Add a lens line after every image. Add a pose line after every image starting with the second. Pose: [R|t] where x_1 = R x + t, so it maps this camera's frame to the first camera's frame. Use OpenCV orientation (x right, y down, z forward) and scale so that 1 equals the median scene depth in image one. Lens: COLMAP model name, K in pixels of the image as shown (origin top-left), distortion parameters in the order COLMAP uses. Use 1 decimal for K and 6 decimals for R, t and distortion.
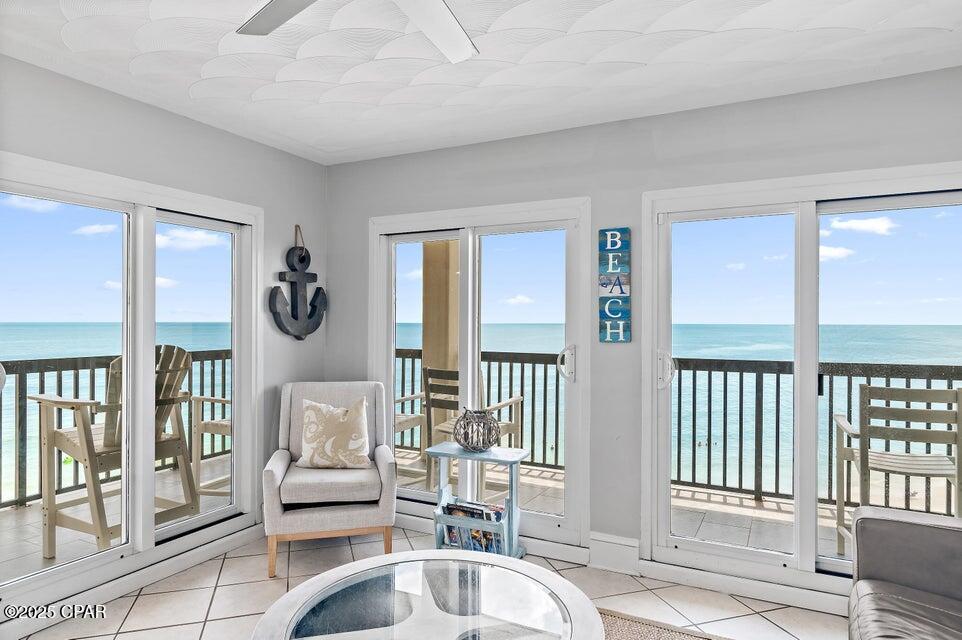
lens RADIAL K [[580.5, 0, 479.9], [0, 580.5, 322.3], [0, 0, 1]] dist [0.002210, 0.000077]
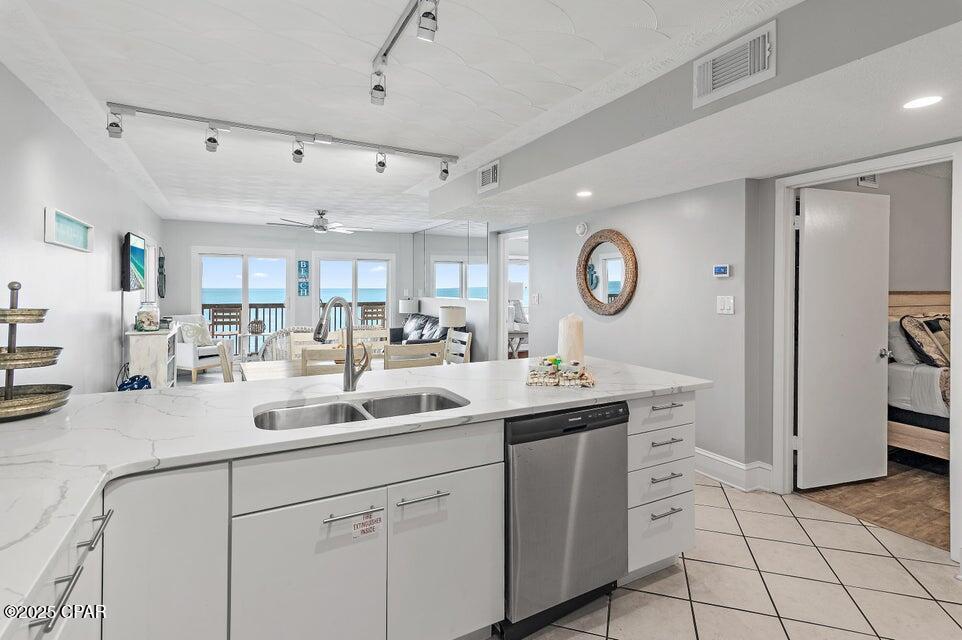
lens RADIAL K [[470.9, 0, 485.7], [0, 470.9, 286.7], [0, 0, 1]] dist [-0.000214, -0.000004]
pose [[0.568683, -0.001768, 0.822555, -1.365102], [-0.002210, 0.999991, 0.003677, -0.028240], [-0.822554, -0.003909, 0.568674, -1.353225]]
